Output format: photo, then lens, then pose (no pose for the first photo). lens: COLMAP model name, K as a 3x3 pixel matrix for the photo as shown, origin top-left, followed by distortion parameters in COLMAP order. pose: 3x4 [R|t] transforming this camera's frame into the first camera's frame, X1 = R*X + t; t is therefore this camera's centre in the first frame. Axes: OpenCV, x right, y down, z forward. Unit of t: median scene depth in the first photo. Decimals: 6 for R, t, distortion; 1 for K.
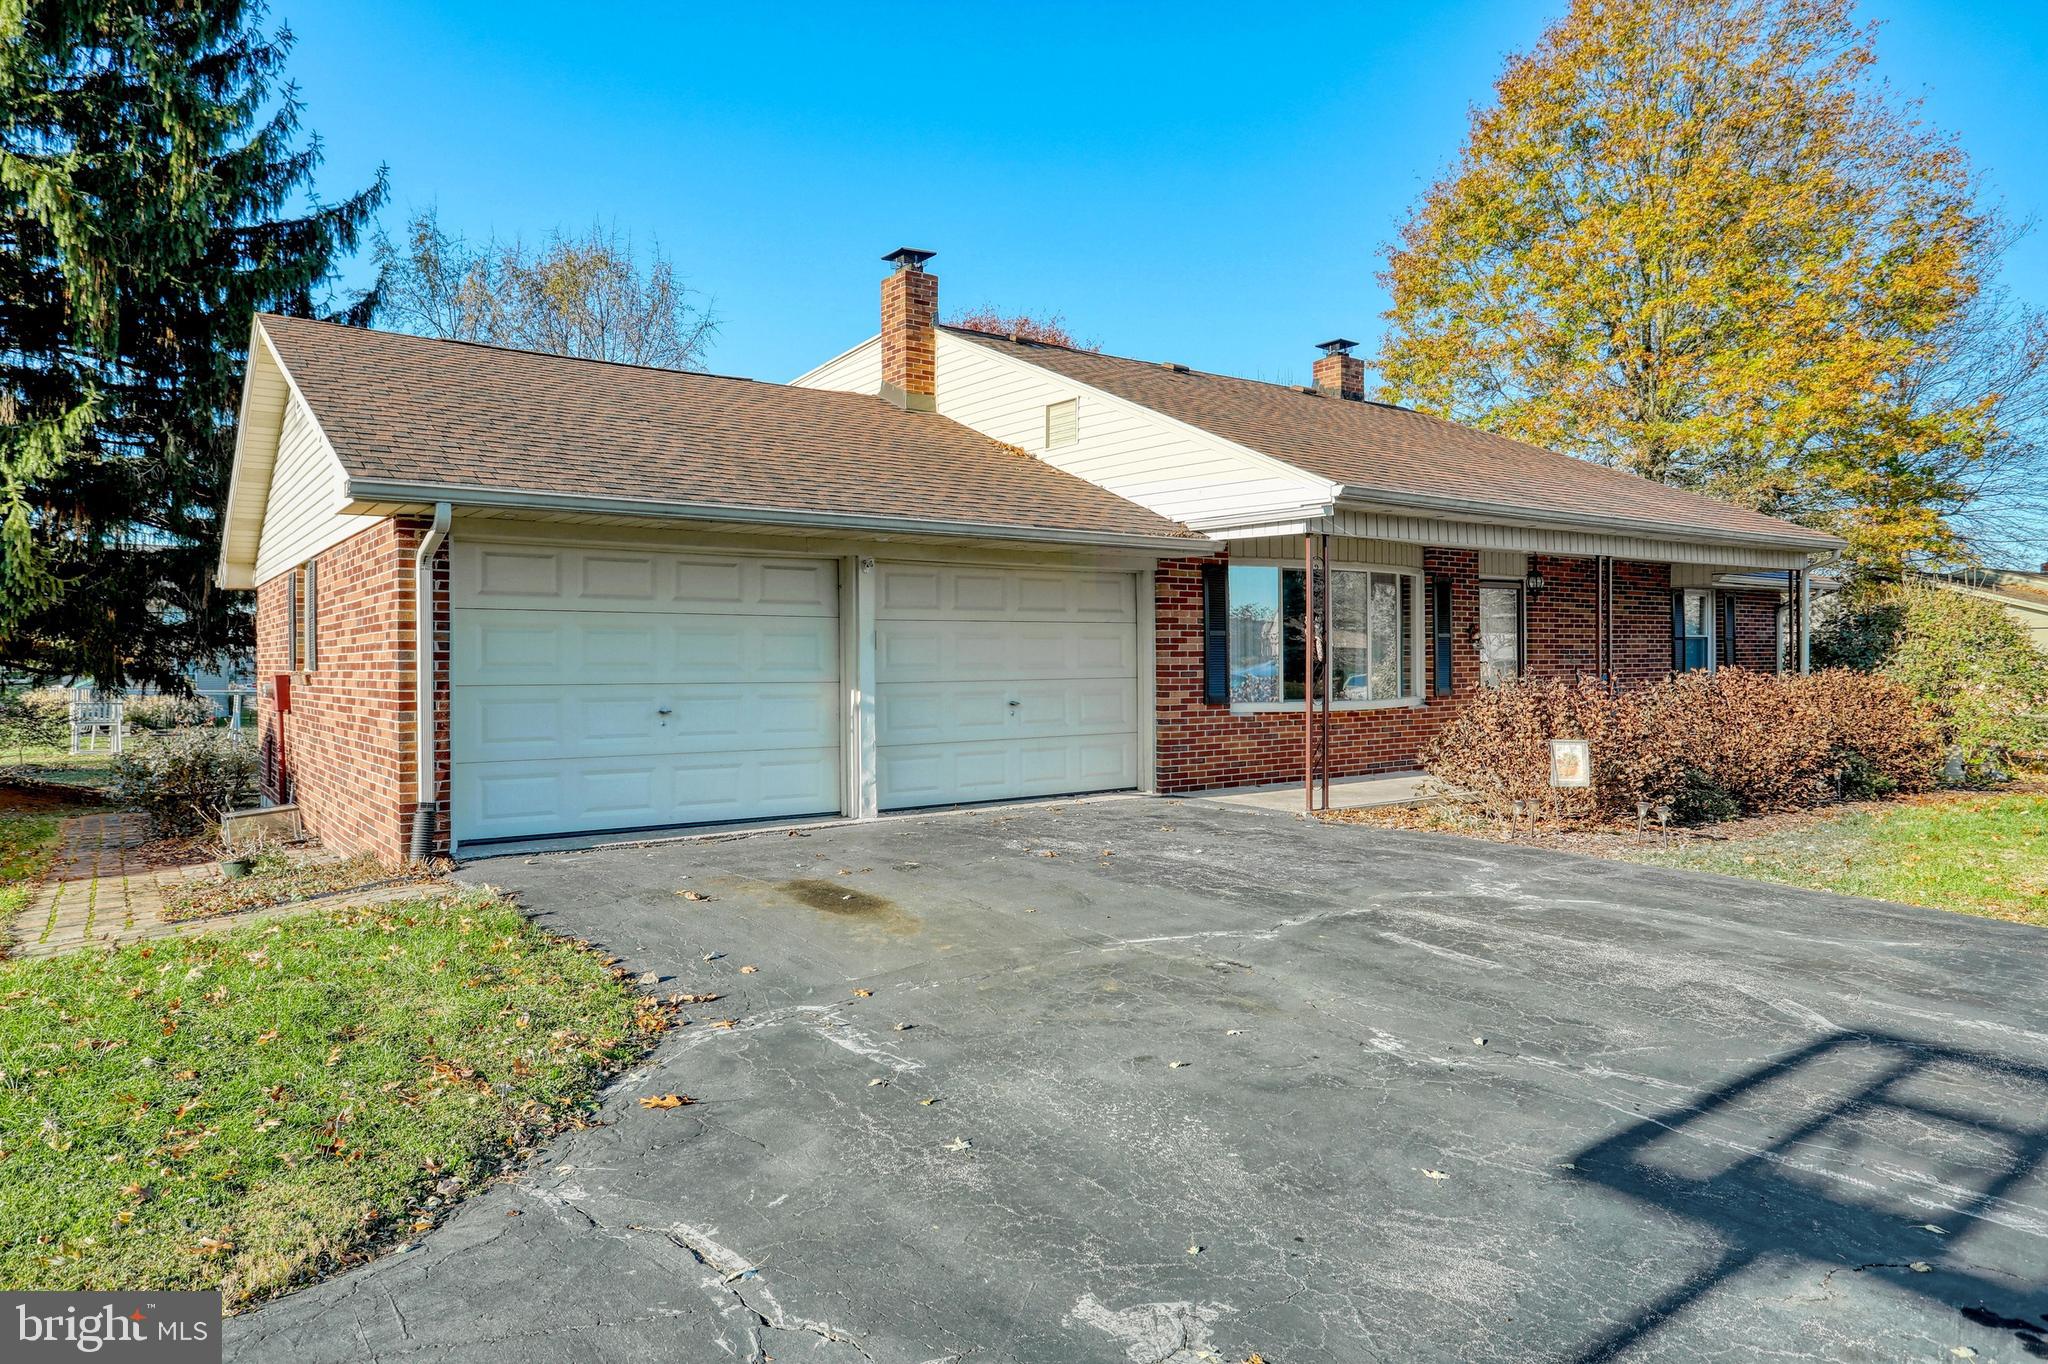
lens RADIAL K [[1224.2, 0, 1003.3], [0, 1224.2, 659.4], [0, 0, 1]] dist [-0.004634, 0.002644]
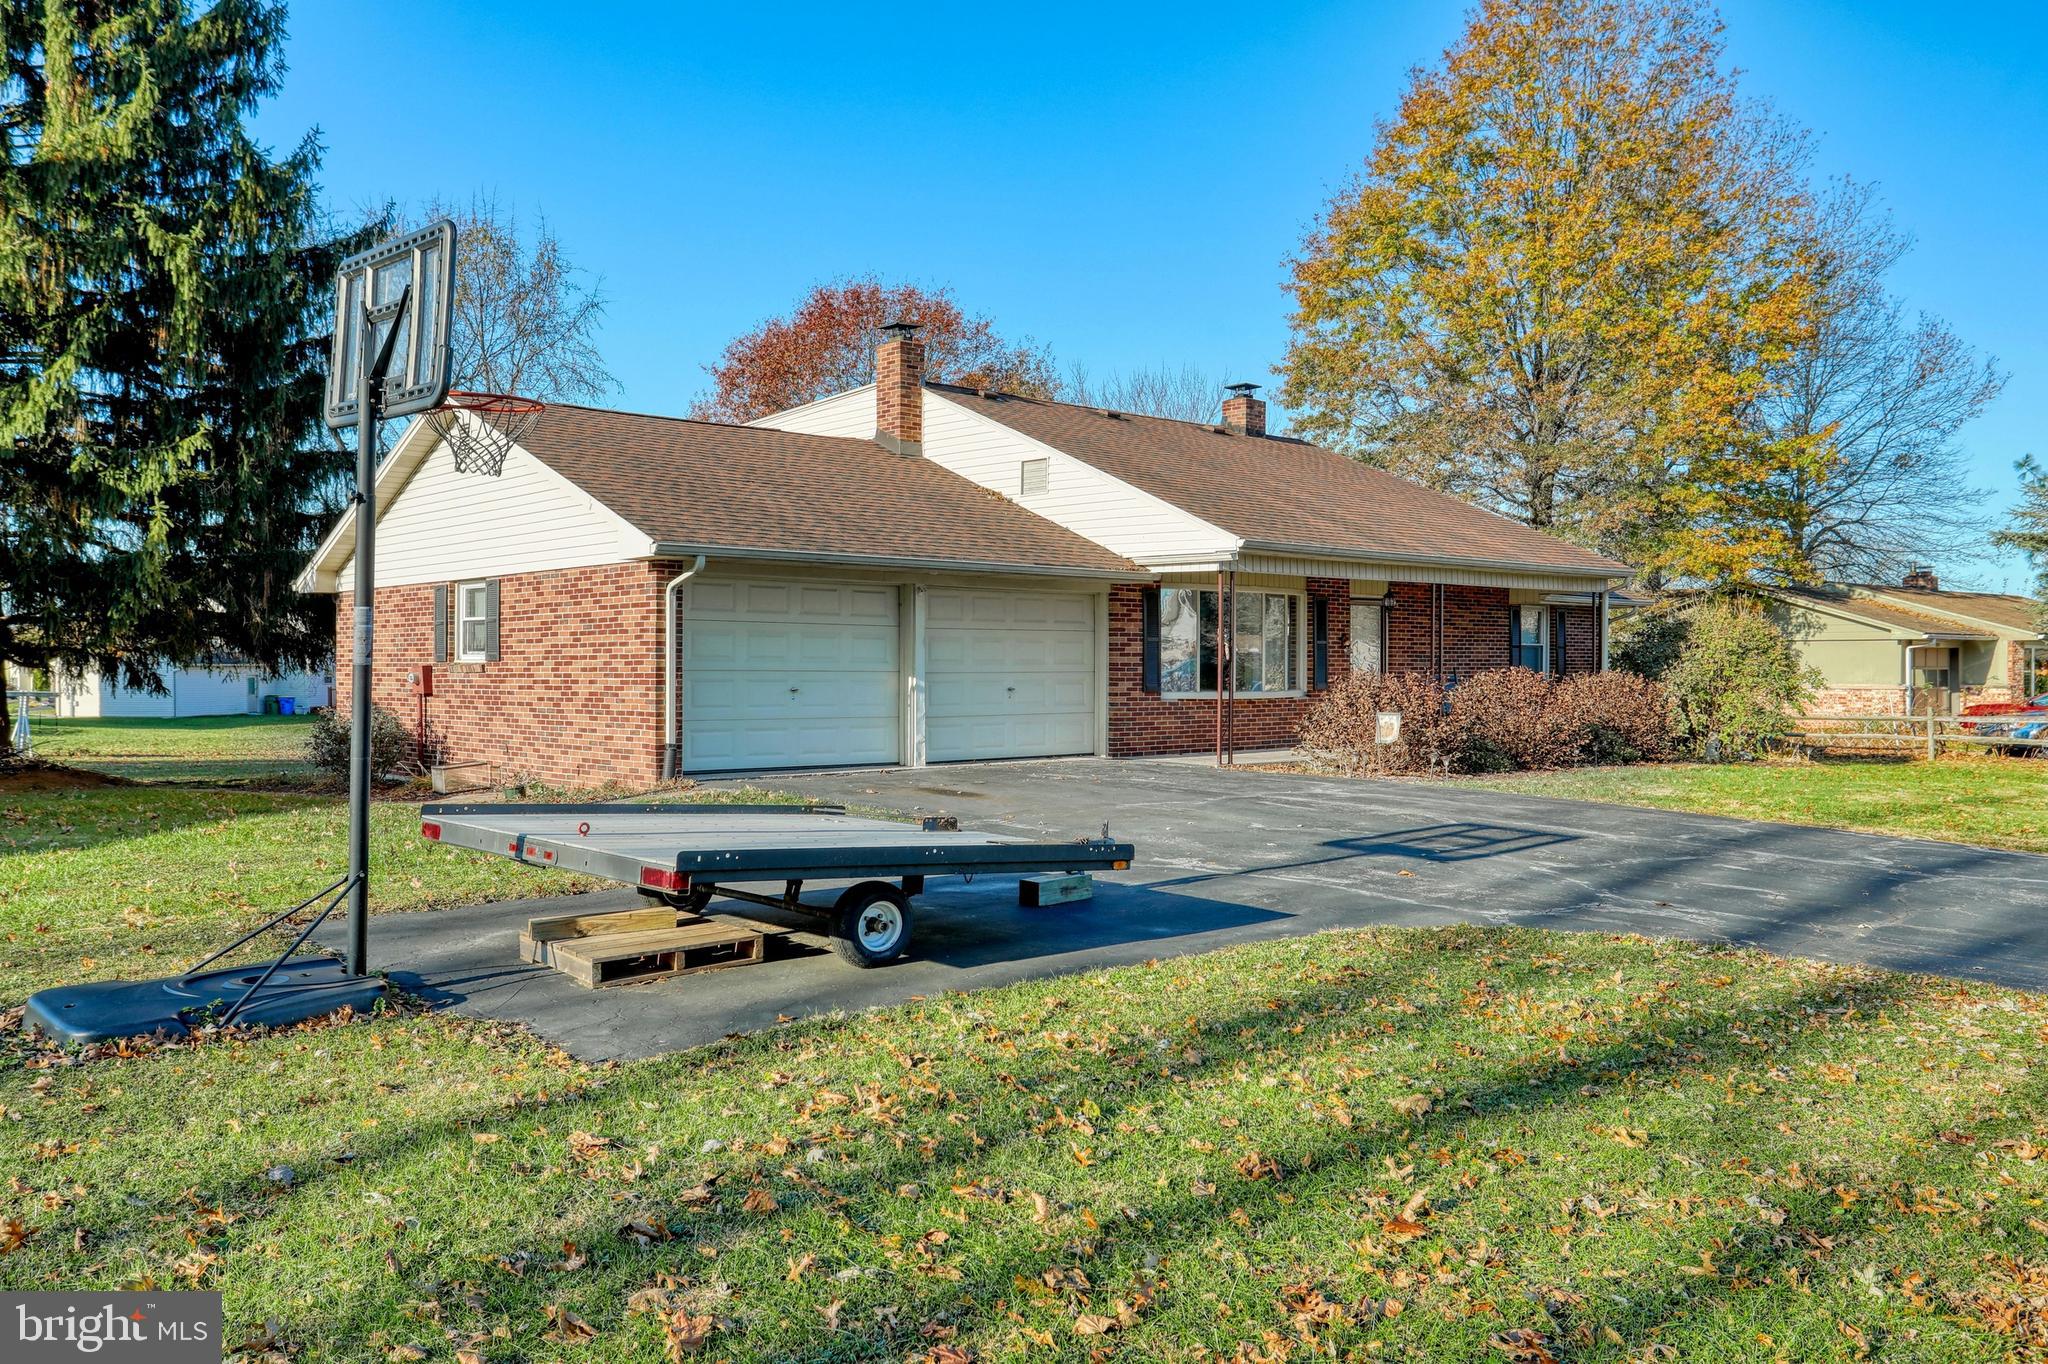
lens RADIAL K [[1500.5, 0, 1030.6], [0, 1500.5, 686.4], [0, 0, 1]] dist [0.006610, -0.000543]
pose [[0.991995, 0.005340, 0.126162, -0.151443], [-0.007002, 0.999894, 0.012734, 0.009148], [-0.126081, -0.013515, 0.991928, -0.564552]]
